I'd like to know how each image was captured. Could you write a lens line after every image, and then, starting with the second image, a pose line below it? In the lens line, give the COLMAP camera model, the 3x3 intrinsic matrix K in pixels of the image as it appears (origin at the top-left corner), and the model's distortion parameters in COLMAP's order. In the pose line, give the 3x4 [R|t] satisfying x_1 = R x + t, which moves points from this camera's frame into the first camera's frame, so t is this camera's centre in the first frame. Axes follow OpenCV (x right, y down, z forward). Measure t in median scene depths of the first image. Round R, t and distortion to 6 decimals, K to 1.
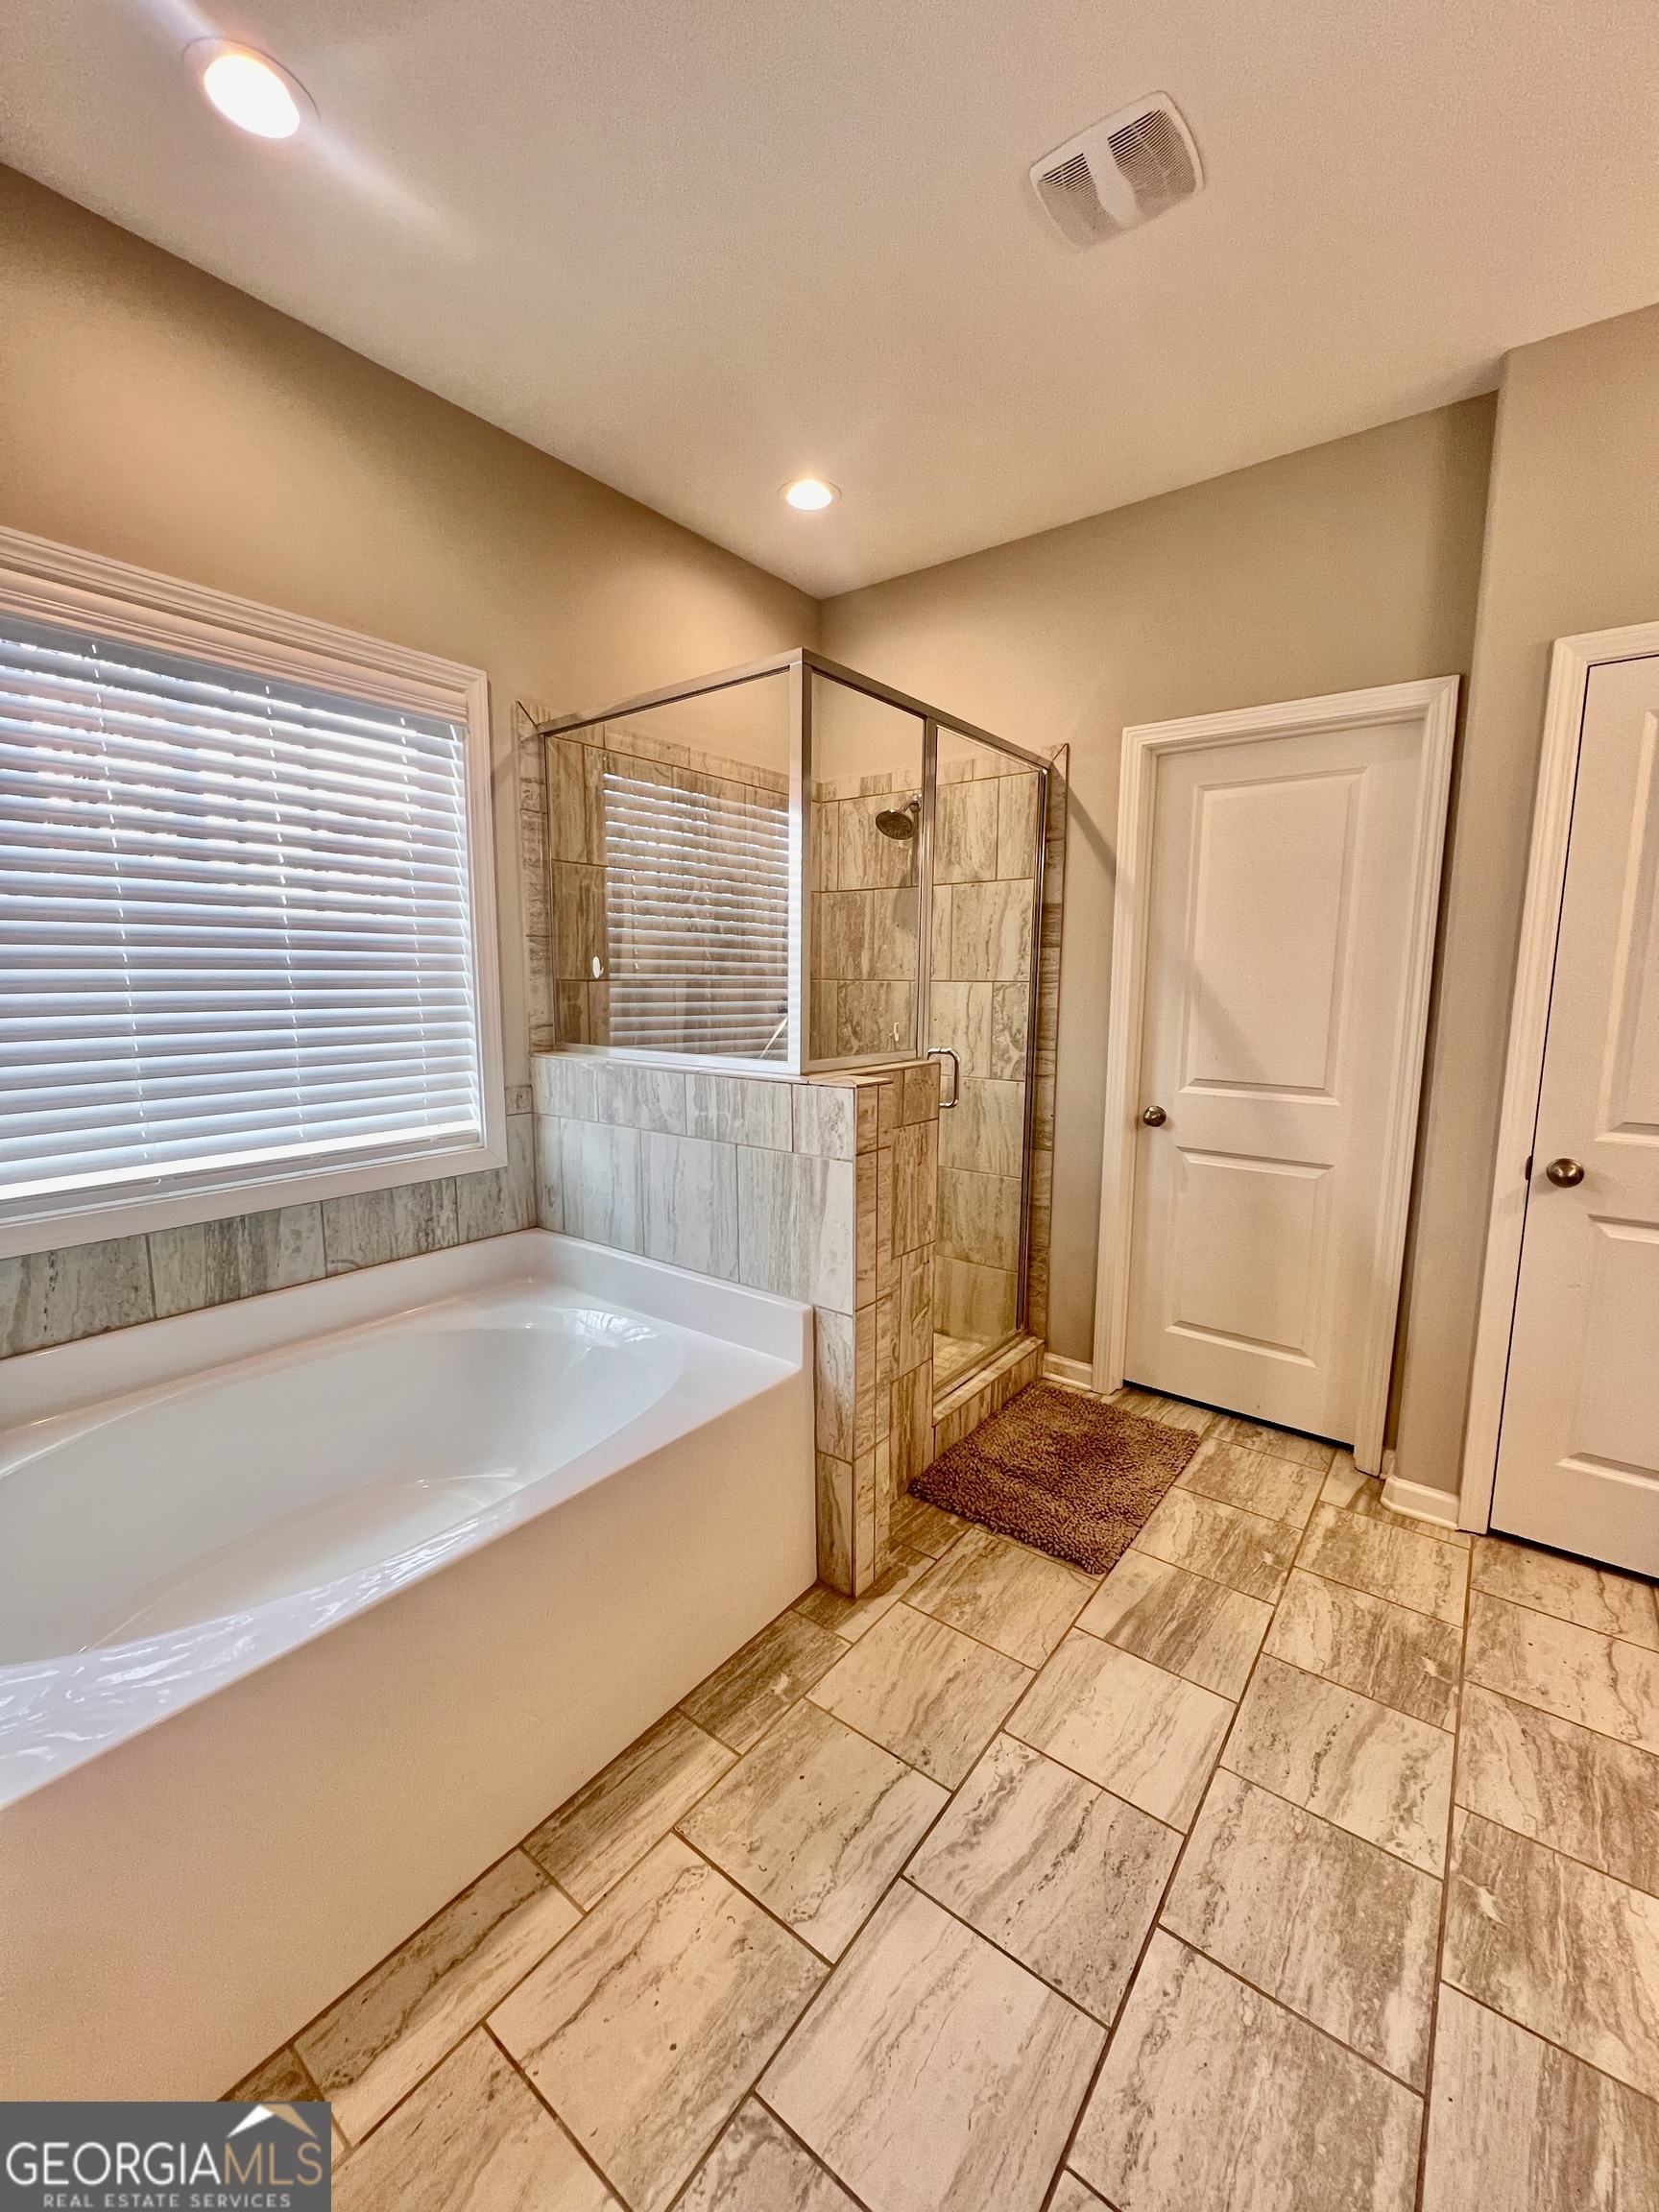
lens RADIAL K [[885.8, 0, 838.9], [0, 885.8, 1103.0], [0, 0, 1]] dist [-0.002052, 0.000567]
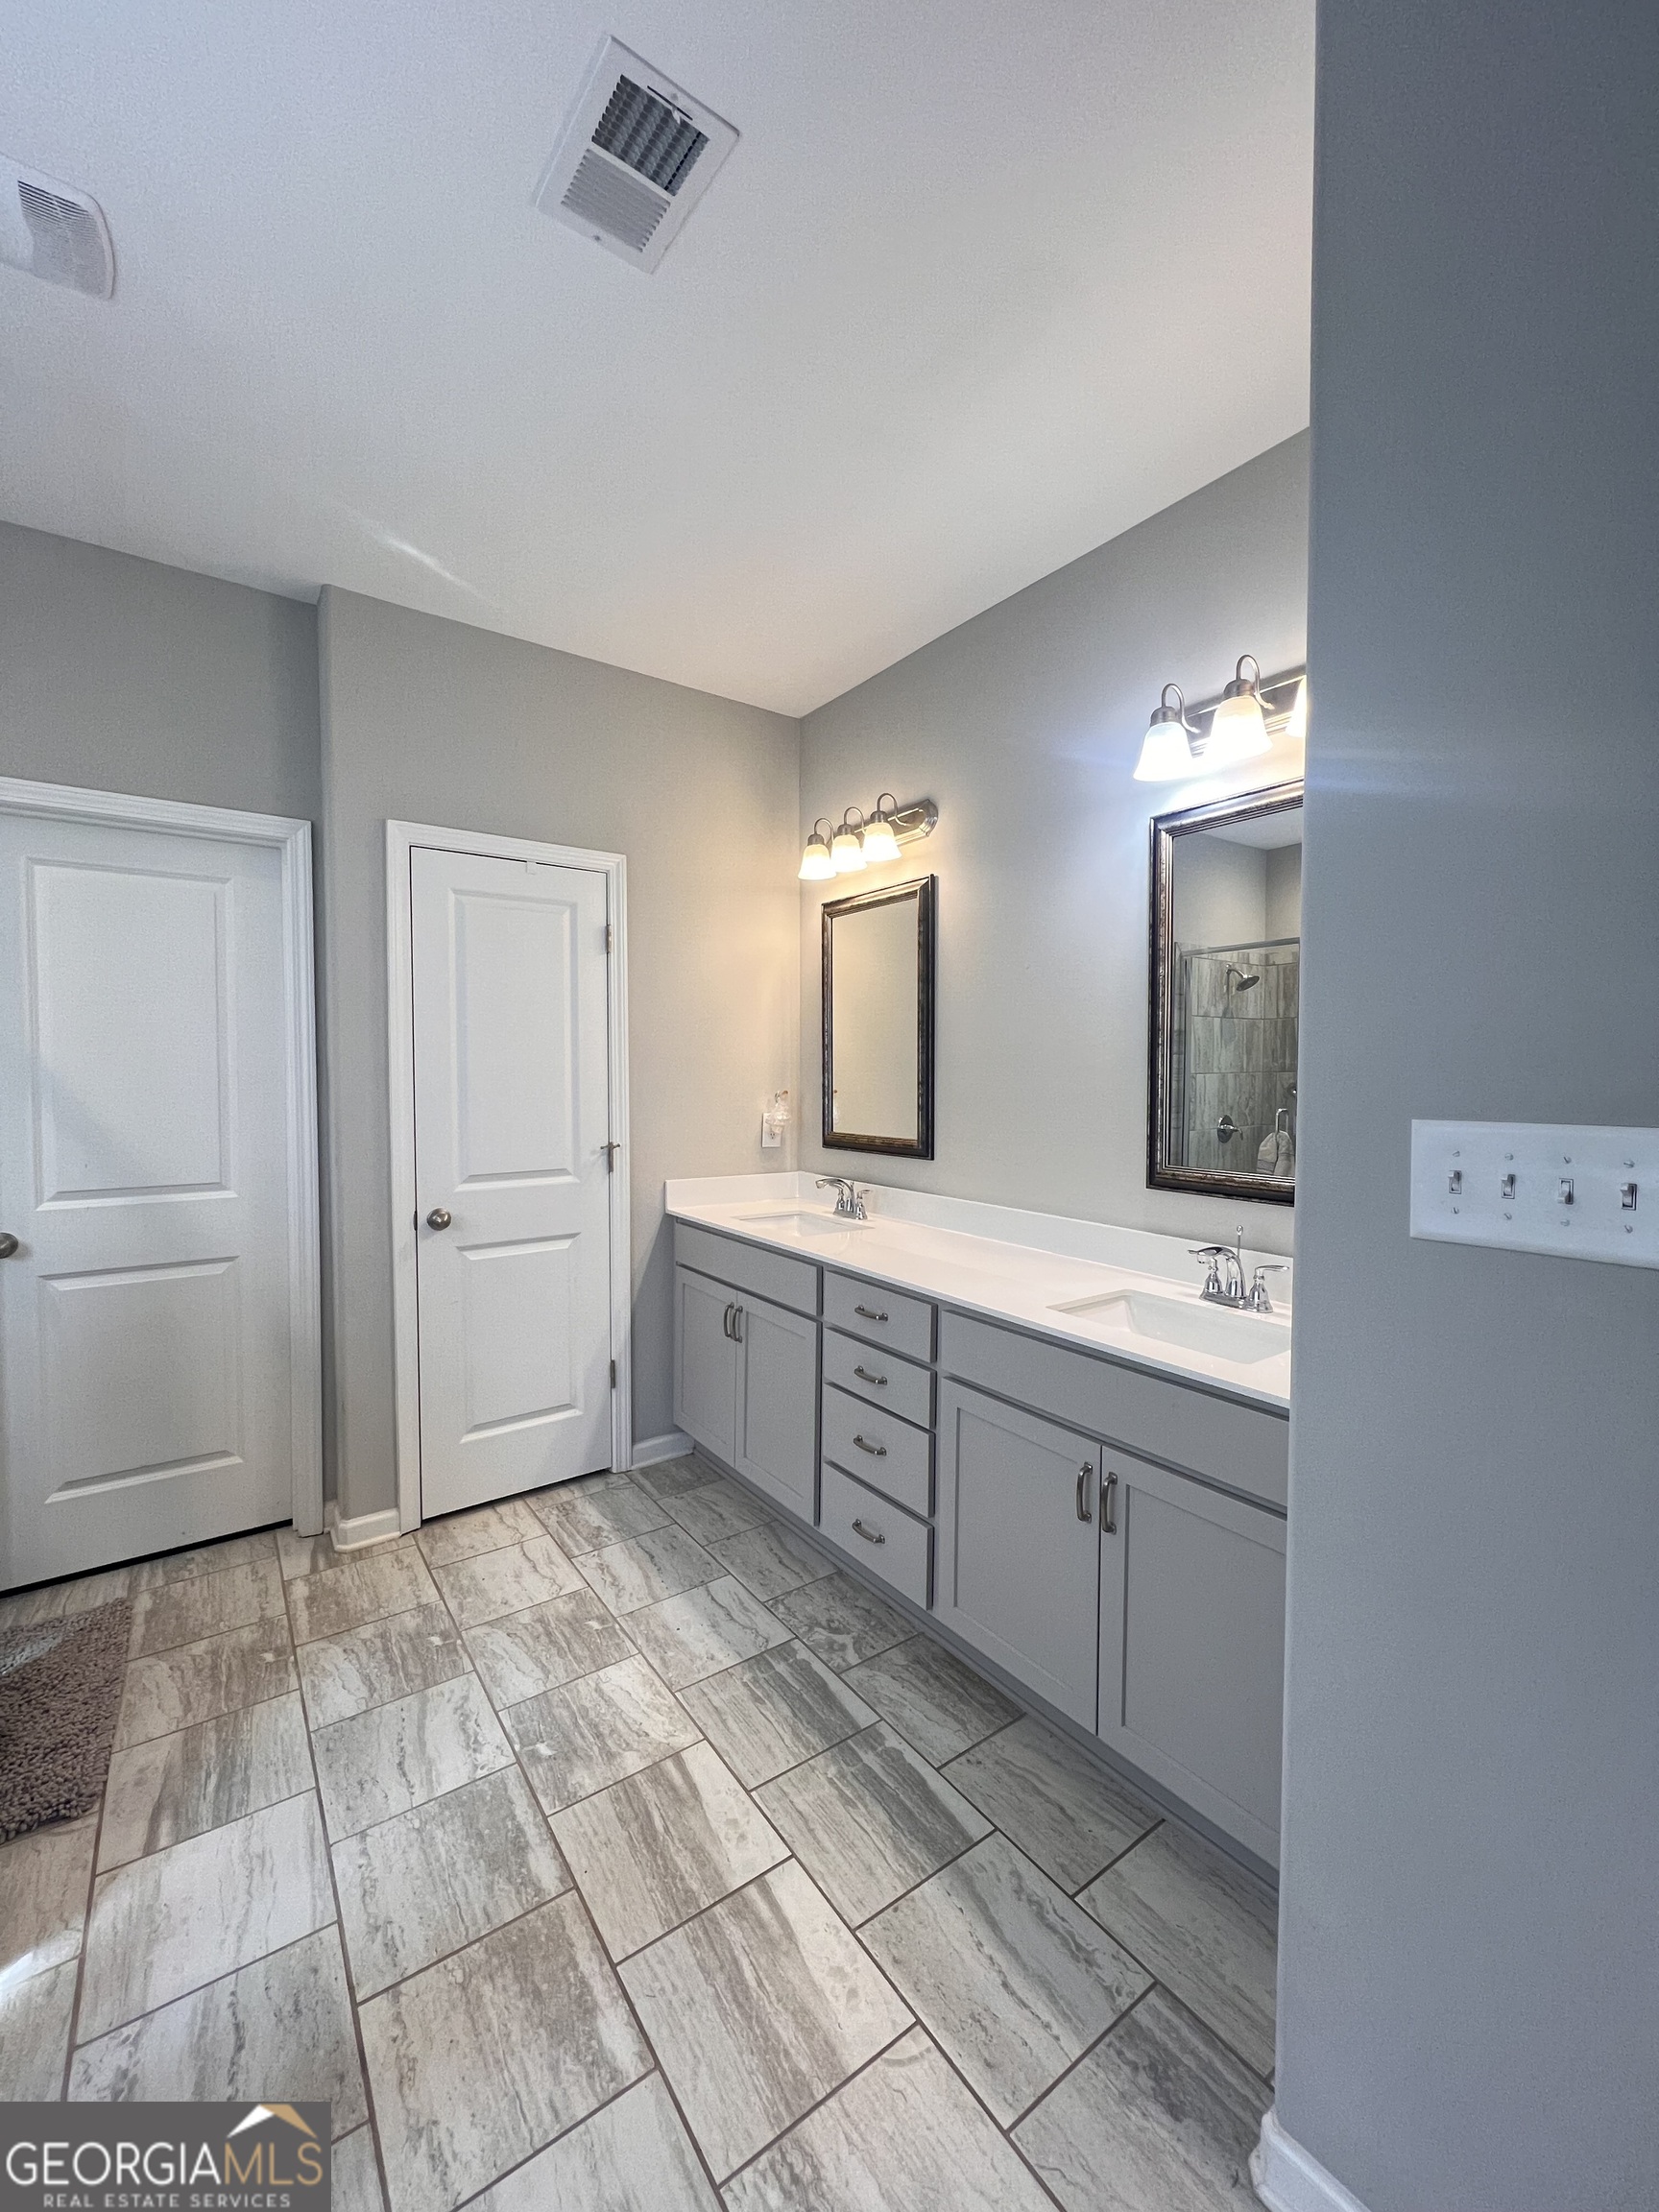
lens RADIAL K [[885.8, 0, 839.2], [0, 885.8, 1107.7], [0, 0, 1]] dist [-0.002052, 0.000567]
pose [[0.284892, -0.049440, 0.957284, -0.271812], [0.136112, 0.990636, 0.010655, -0.019763], [-0.948847, 0.127263, 0.288954, 0.032839]]
